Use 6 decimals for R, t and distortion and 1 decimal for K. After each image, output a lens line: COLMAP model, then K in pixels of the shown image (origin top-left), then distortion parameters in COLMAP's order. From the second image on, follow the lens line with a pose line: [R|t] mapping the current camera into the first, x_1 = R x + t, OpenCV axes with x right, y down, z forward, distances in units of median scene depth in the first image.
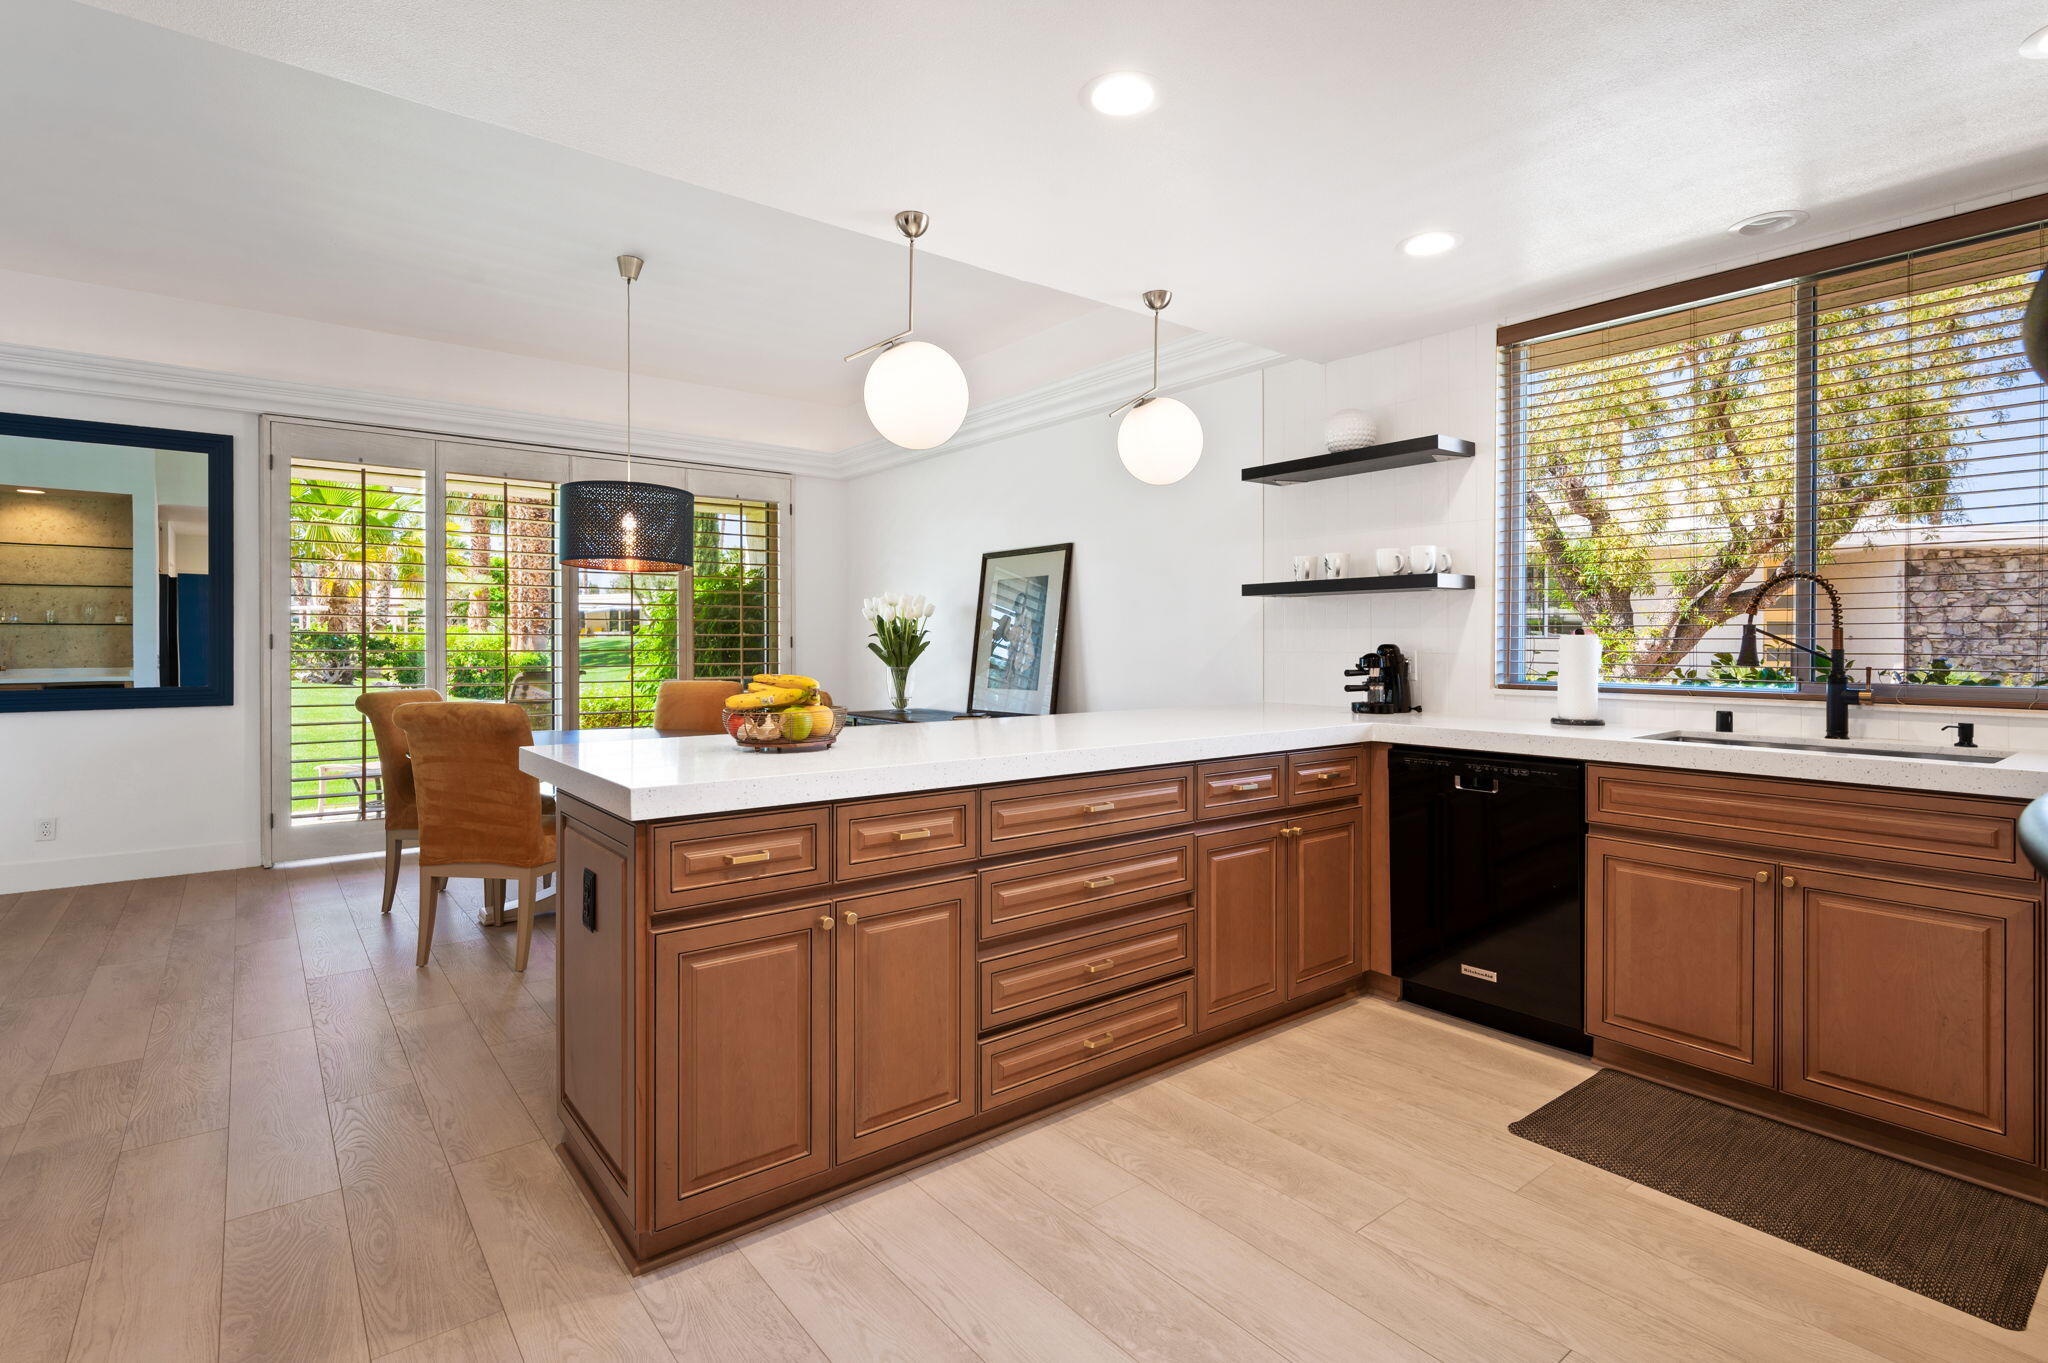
lens RADIAL K [[964.5, 0, 1024.0], [0, 964.5, 681.5], [0, 0, 1]] dist [-0.001036, 0.000131]
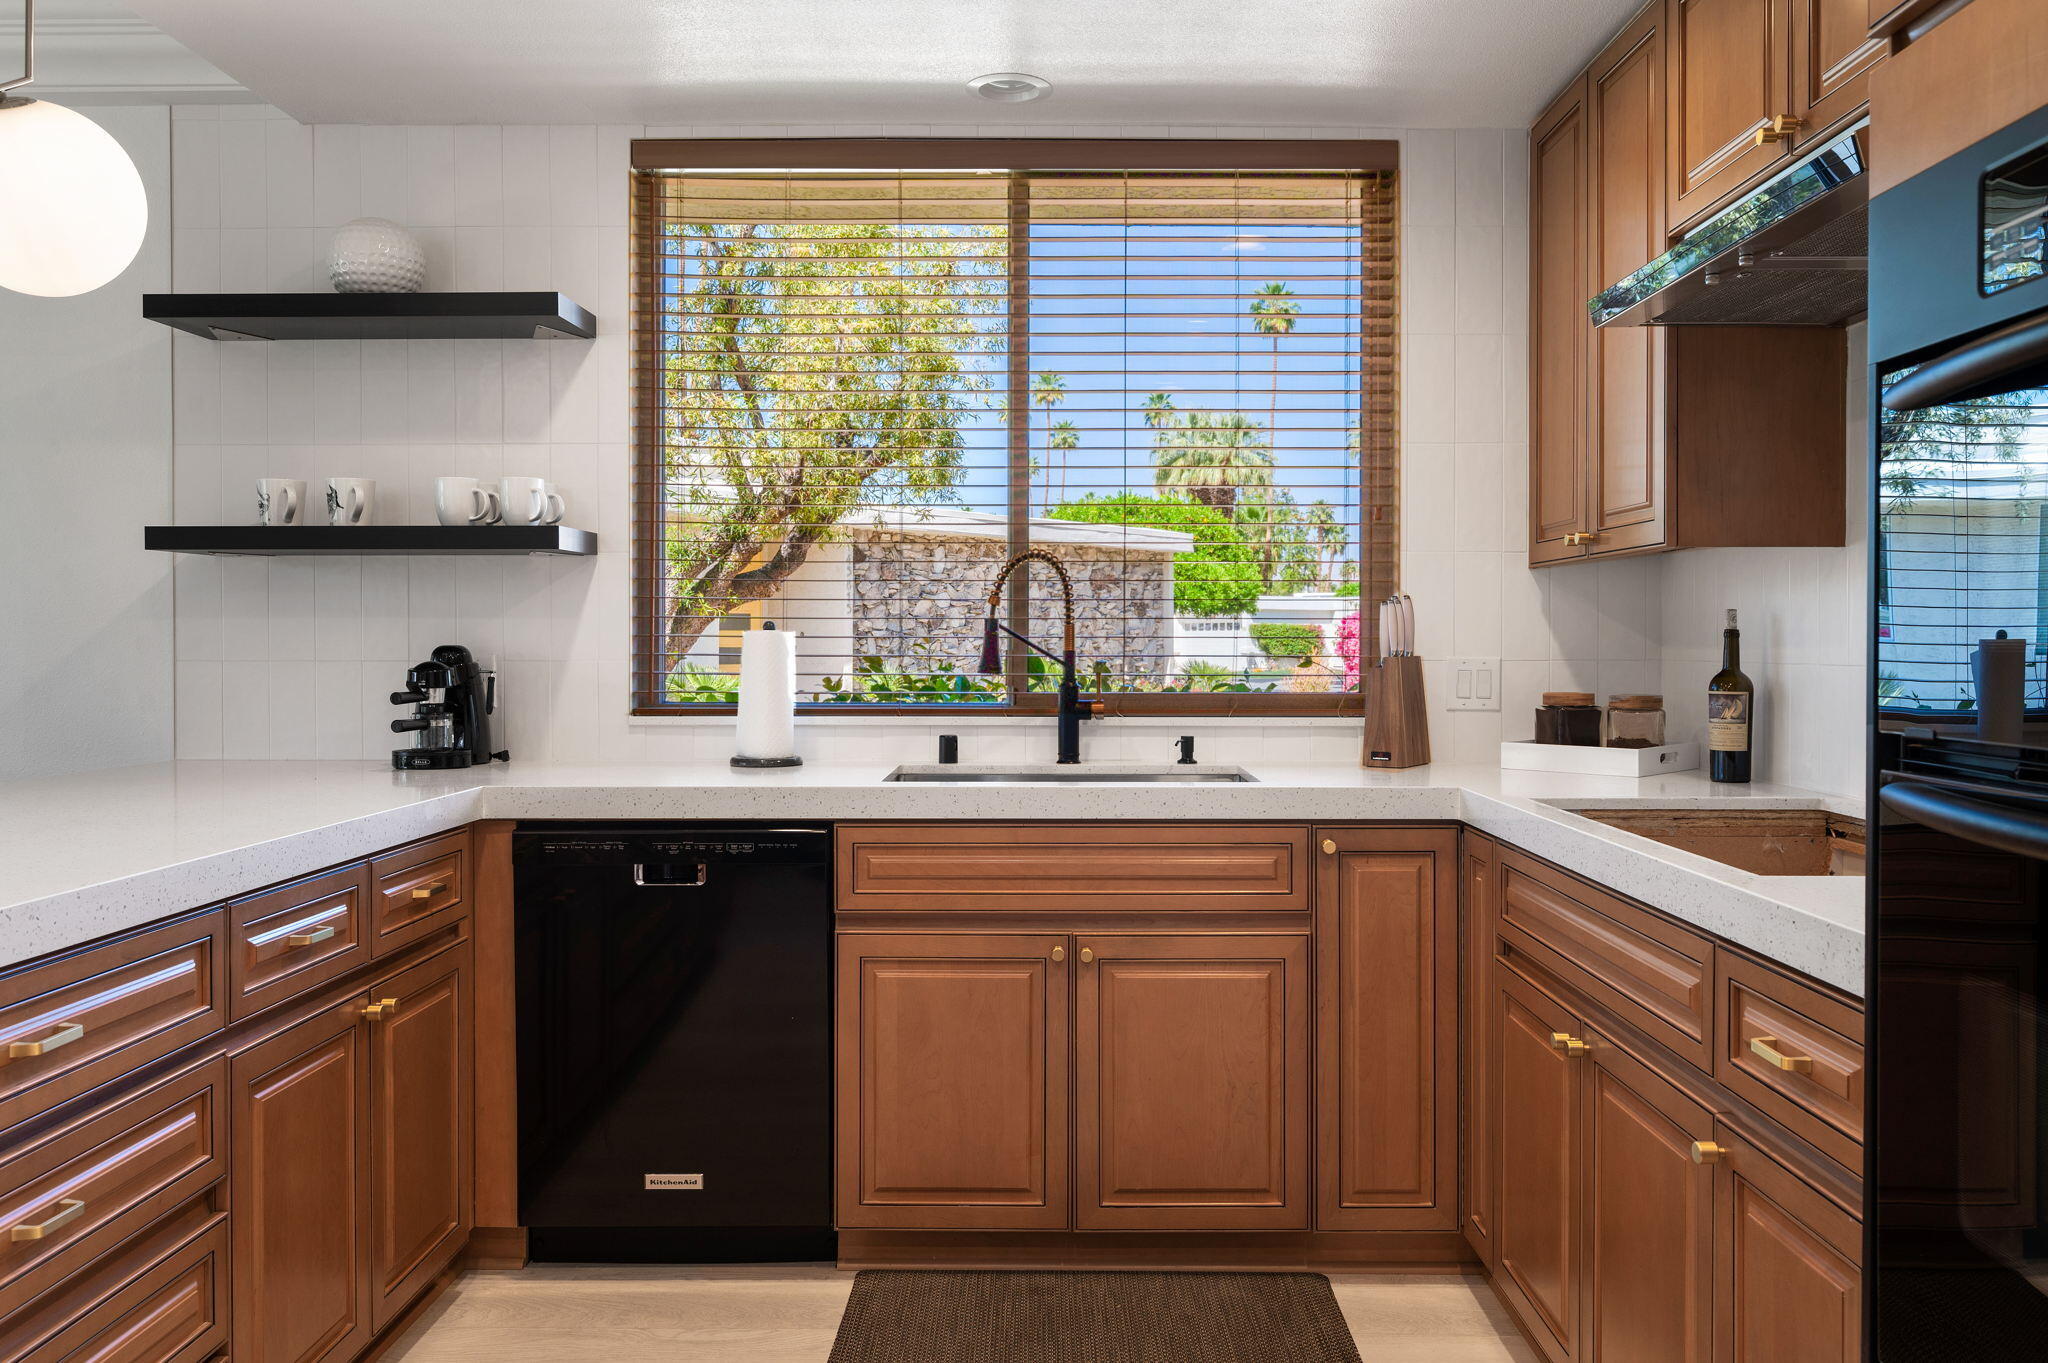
lens RADIAL K [[1533.9, 0, 1024.0], [0, 1533.9, 681.5], [0, 0, 1]] dist [-0.003776, -0.001969]
pose [[0.630375, -0.021294, 0.775999, -0.128748], [0.031851, 0.999491, 0.001552, -0.009198], [-0.775637, 0.023738, 0.630732, 0.191439]]
